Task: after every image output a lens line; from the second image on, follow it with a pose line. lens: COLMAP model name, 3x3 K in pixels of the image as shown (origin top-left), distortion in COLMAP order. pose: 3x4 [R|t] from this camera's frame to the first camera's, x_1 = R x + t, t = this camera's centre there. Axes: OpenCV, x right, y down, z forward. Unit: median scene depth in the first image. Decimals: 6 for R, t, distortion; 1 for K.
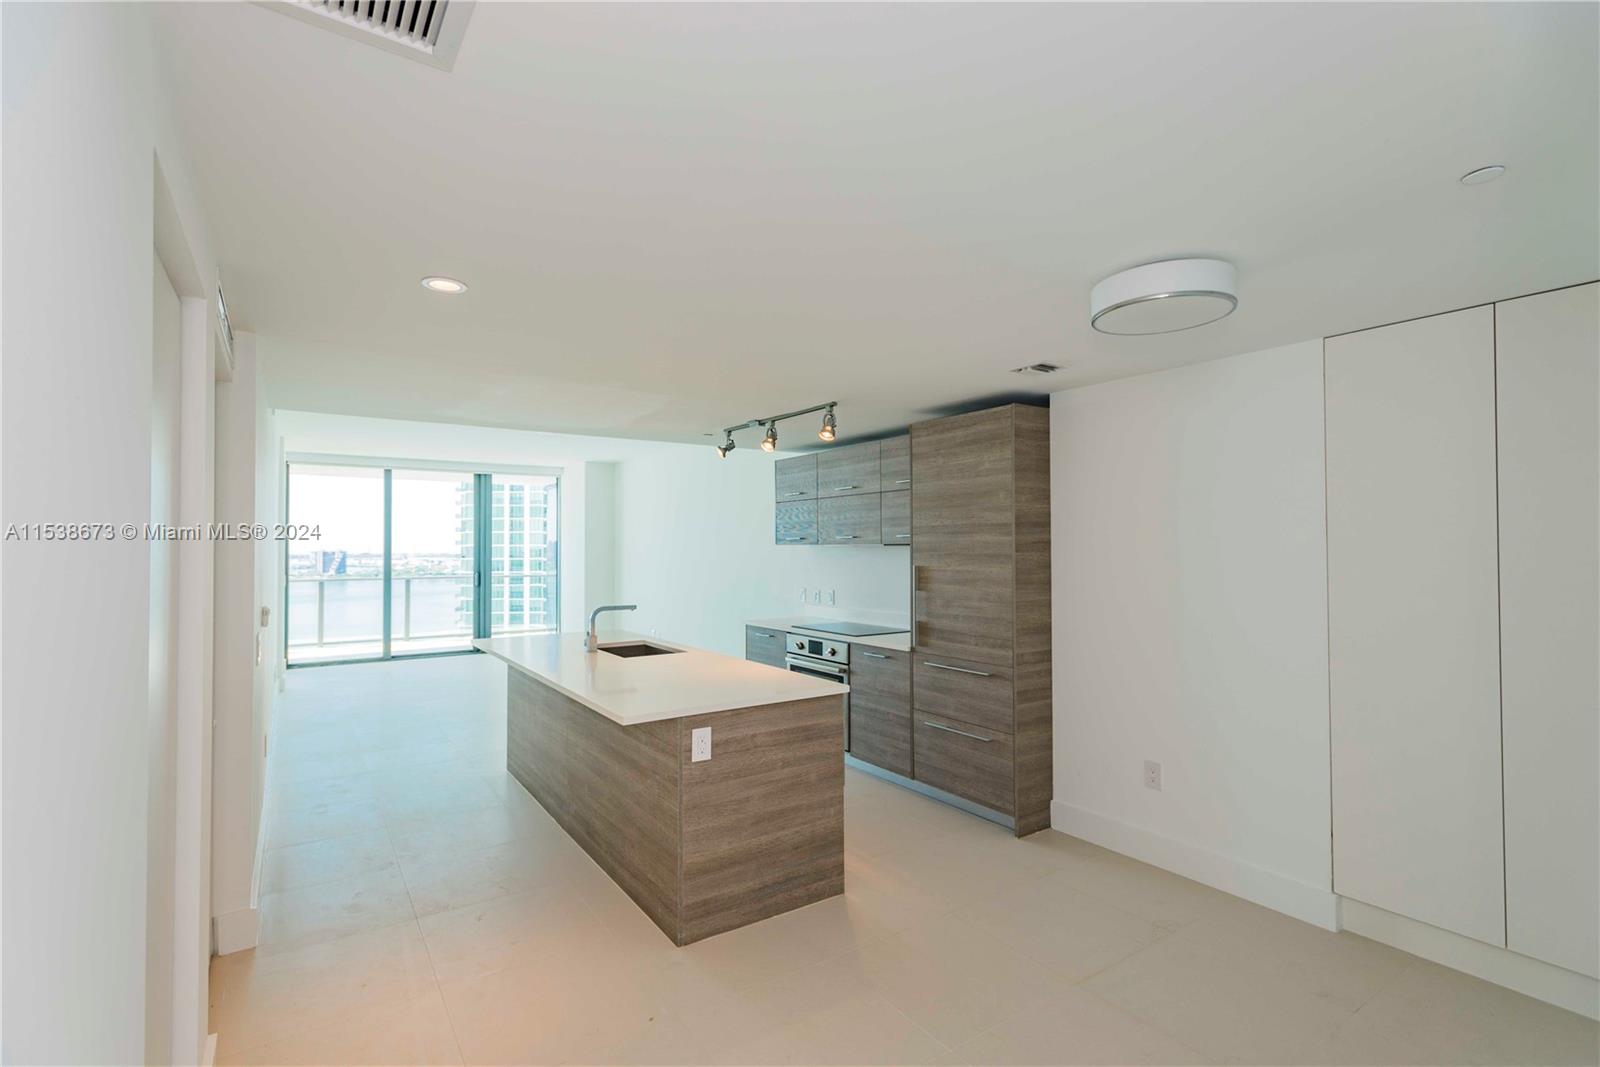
lens RADIAL K [[741.9, 0, 796.8], [0, 741.9, 537.0], [0, 0, 1]] dist [0.013640, -0.001132]
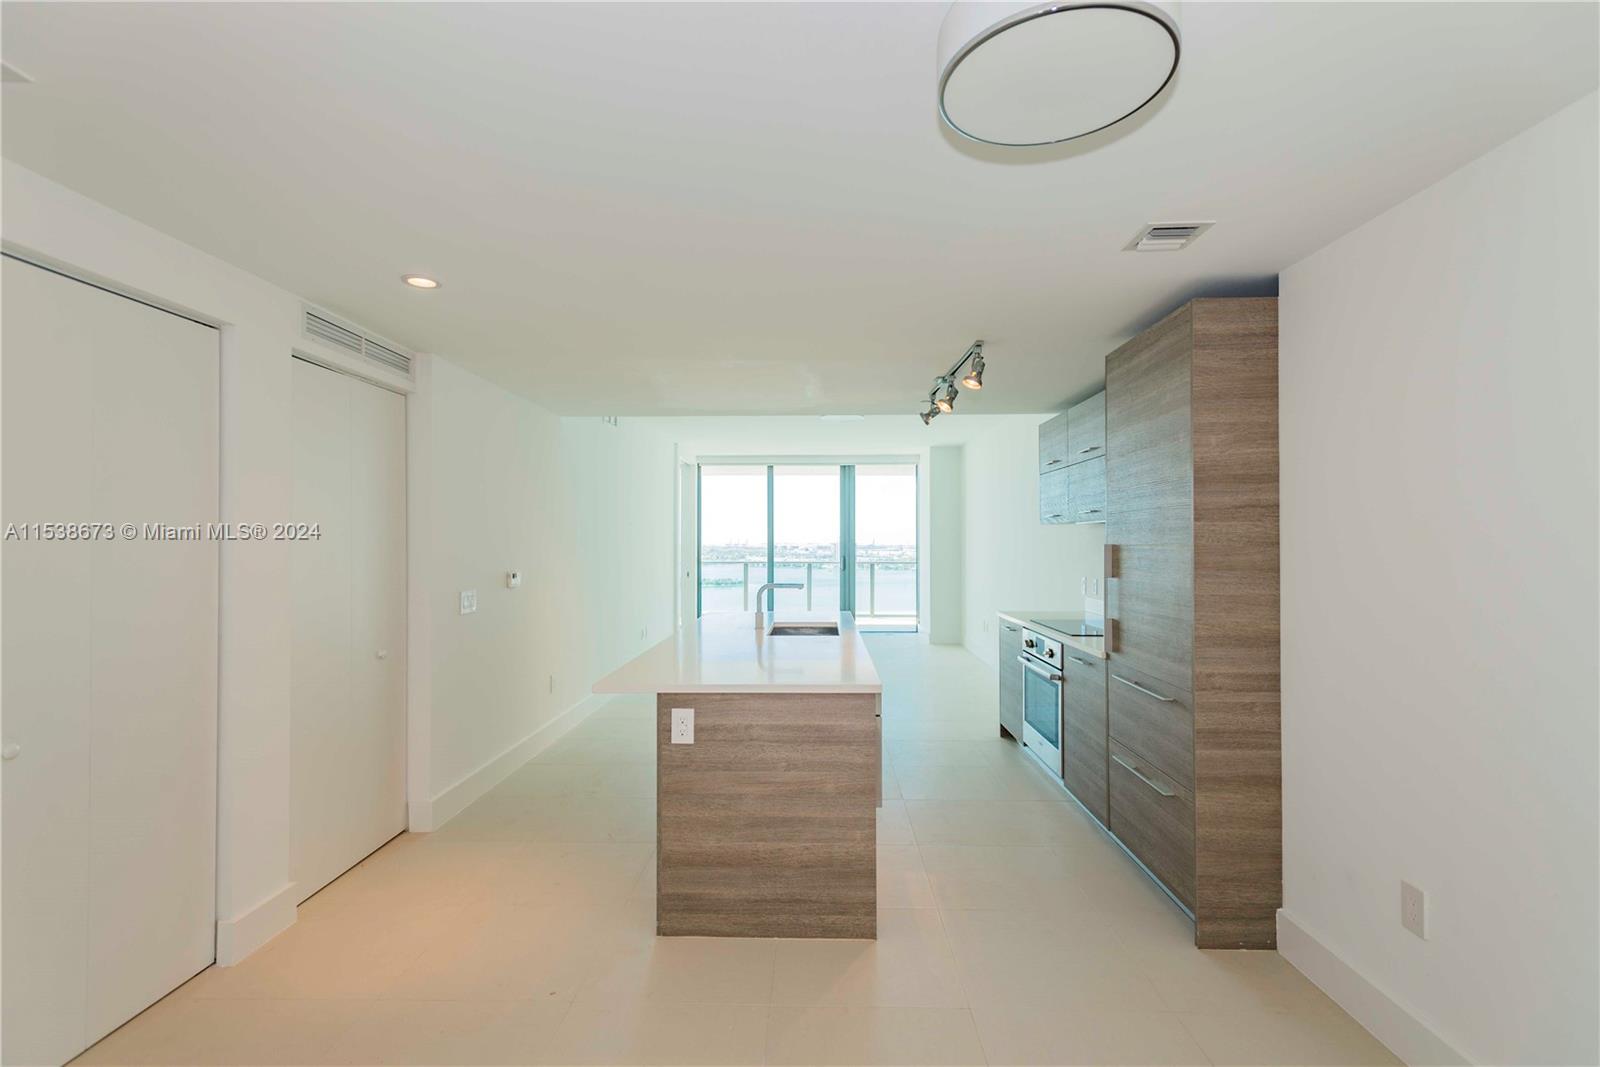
lens RADIAL K [[741.9, 0, 801.3], [0, 741.9, 534.3], [0, 0, 1]] dist [0.013640, -0.001132]
pose [[0.812457, -0.003716, -0.583010, 0.383704], [0.007142, 0.999968, 0.003580, 0.026381], [0.582978, -0.007072, 0.812457, 0.238360]]
